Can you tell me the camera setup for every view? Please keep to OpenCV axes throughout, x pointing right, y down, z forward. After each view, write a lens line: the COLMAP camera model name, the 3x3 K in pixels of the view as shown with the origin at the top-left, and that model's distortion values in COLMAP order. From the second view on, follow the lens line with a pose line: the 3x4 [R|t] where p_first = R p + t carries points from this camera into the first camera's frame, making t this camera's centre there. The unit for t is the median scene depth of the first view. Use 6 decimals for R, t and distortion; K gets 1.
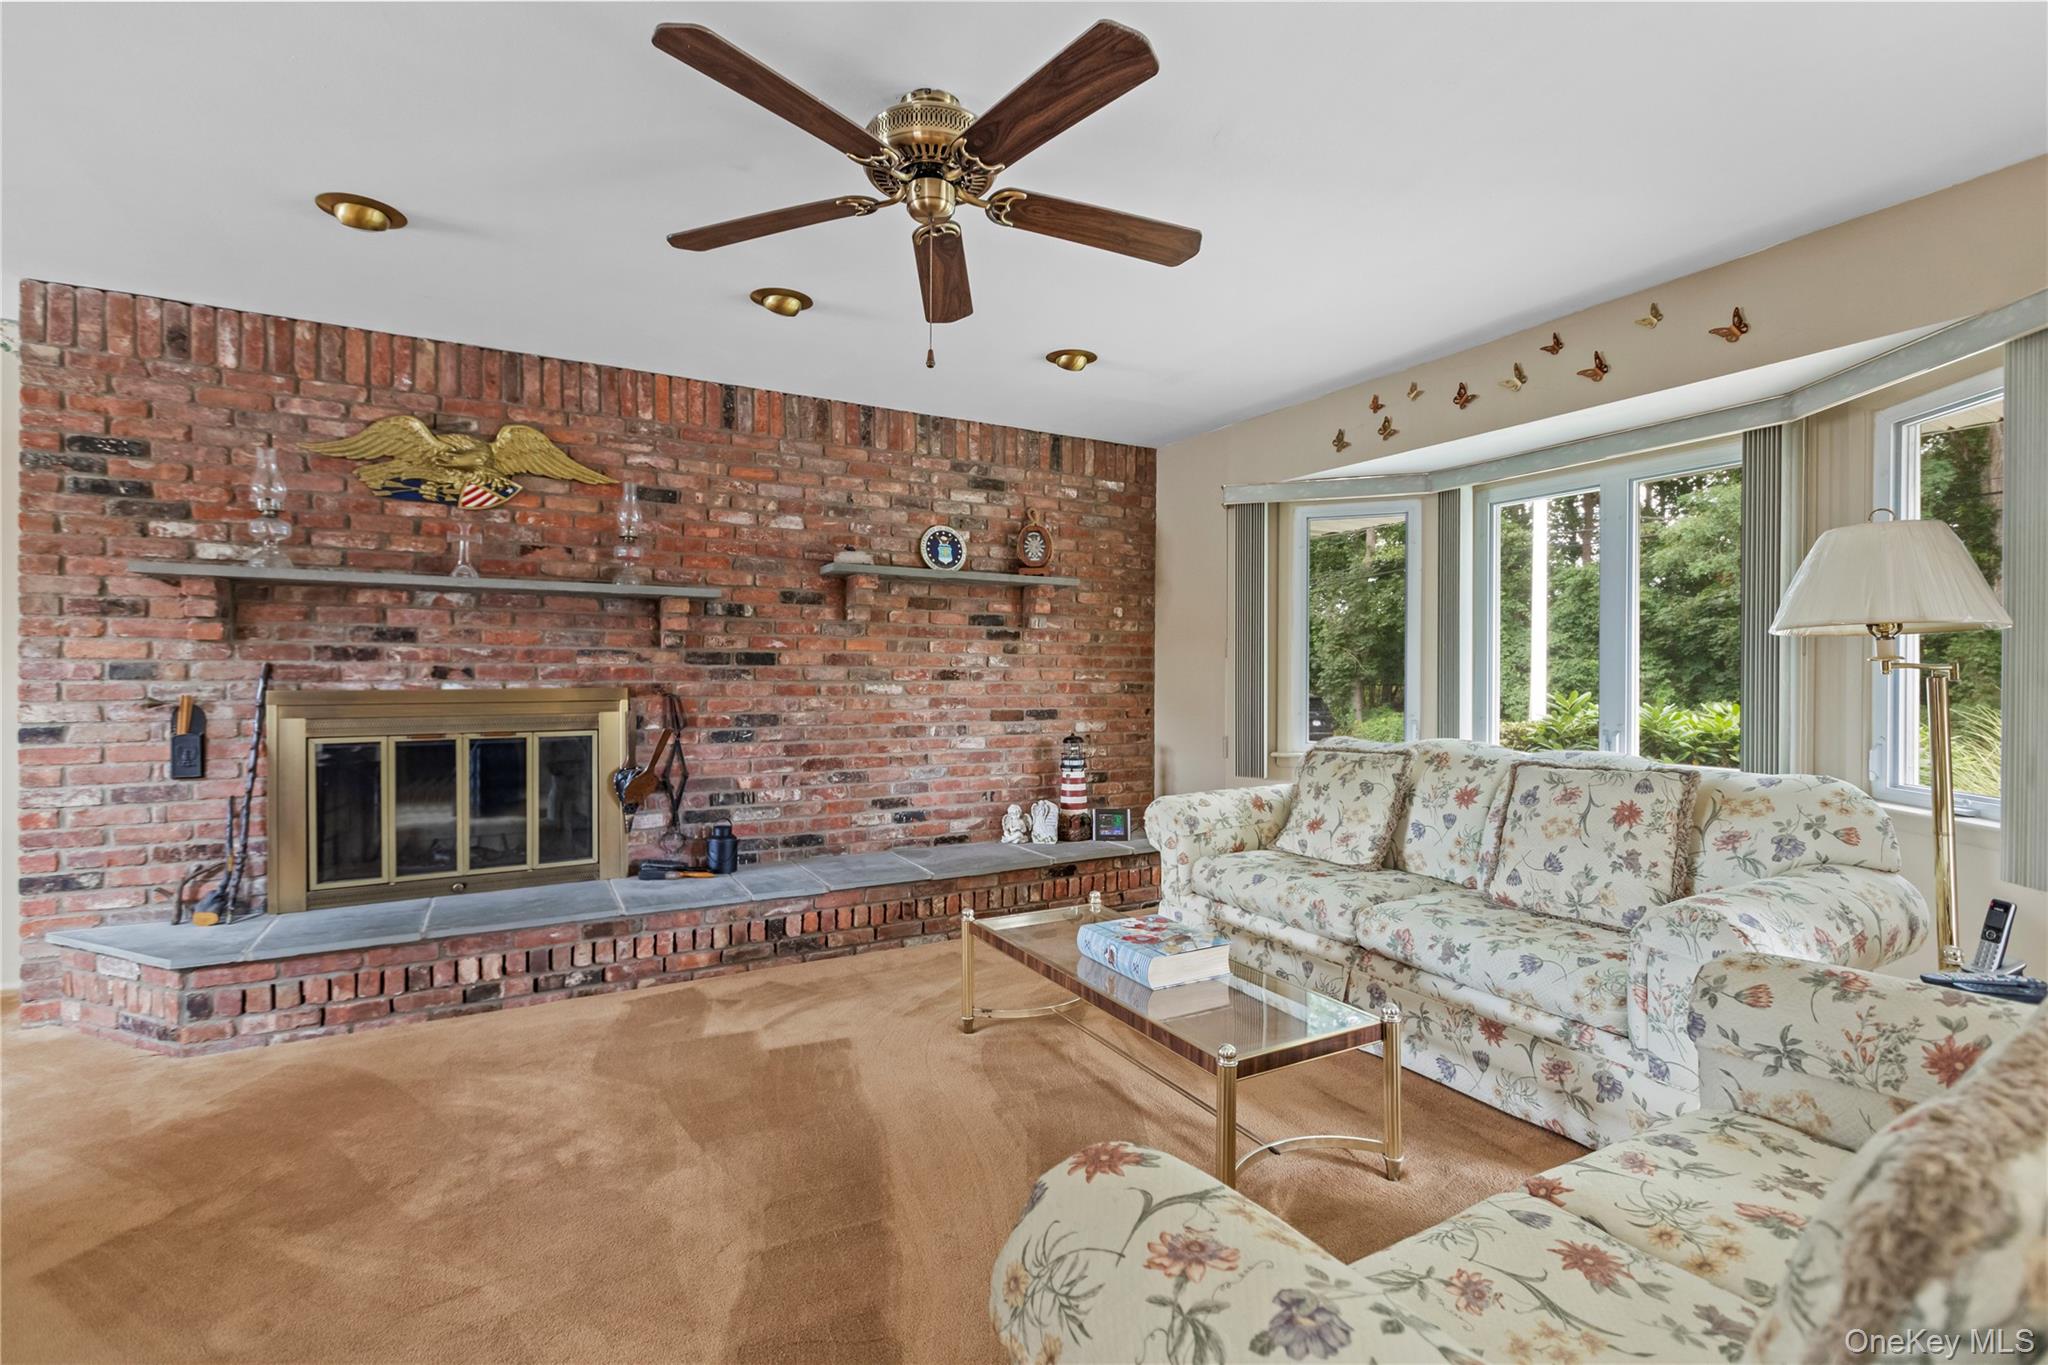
lens RADIAL K [[935.5, 0, 1024.0], [0, 935.5, 682.5], [0, 0, 1]] dist [0.004951, 0.000423]
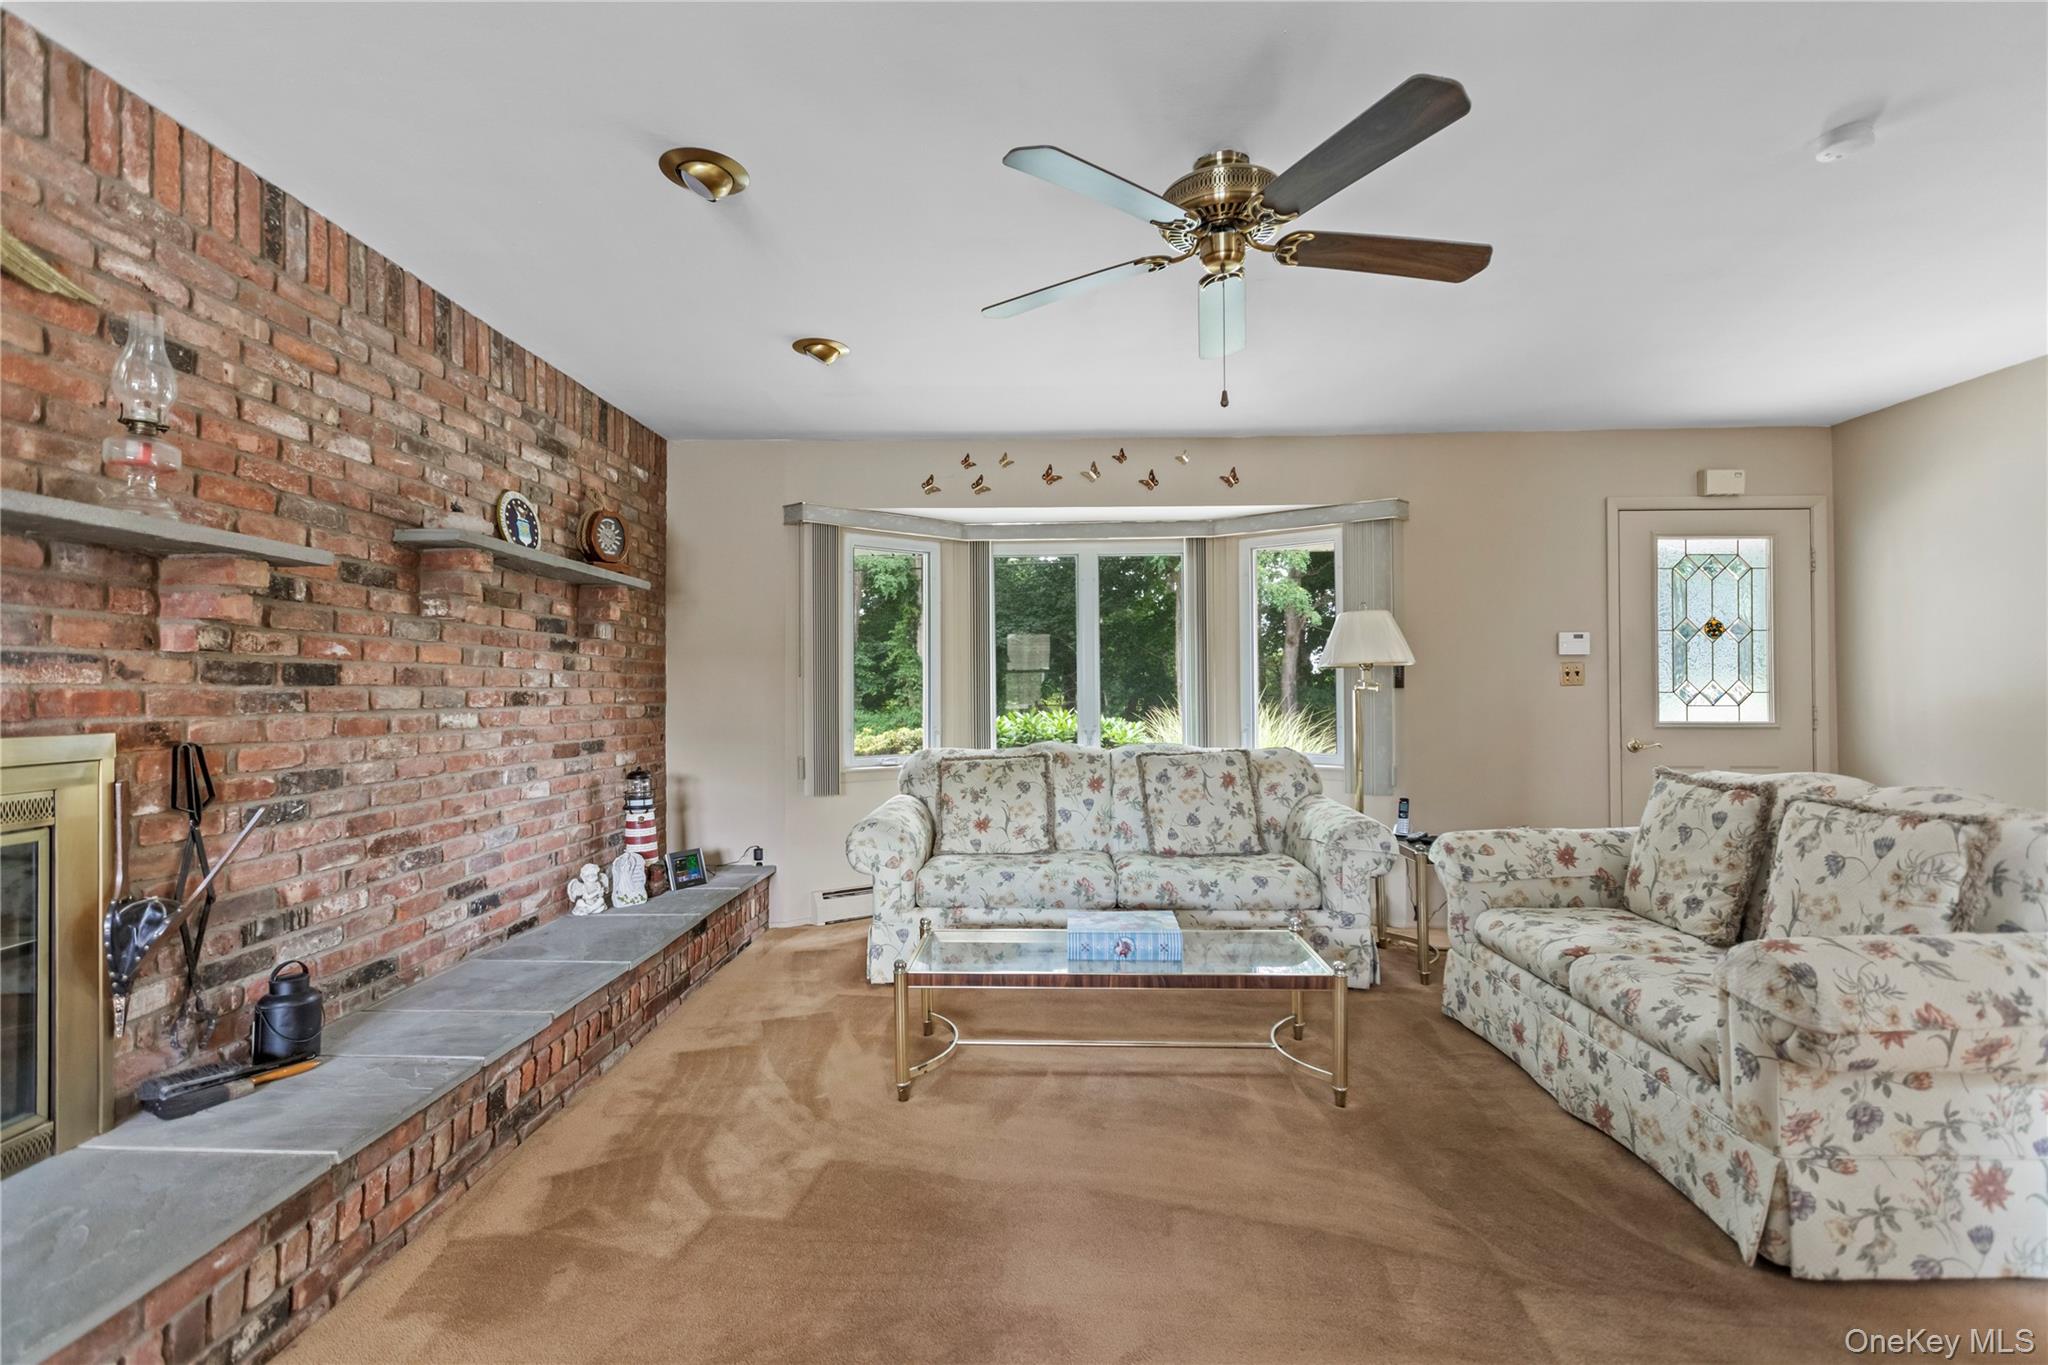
lens RADIAL K [[932.5, 0, 1024.6], [0, 932.5, 687.2], [0, 0, 1]] dist [-0.001603, -0.000012]
pose [[0.506605, -0.003973, 0.862169, -0.646770], [0.017239, 0.999836, -0.005522, -0.007864], [-0.862006, 0.017660, 0.506590, 0.382966]]
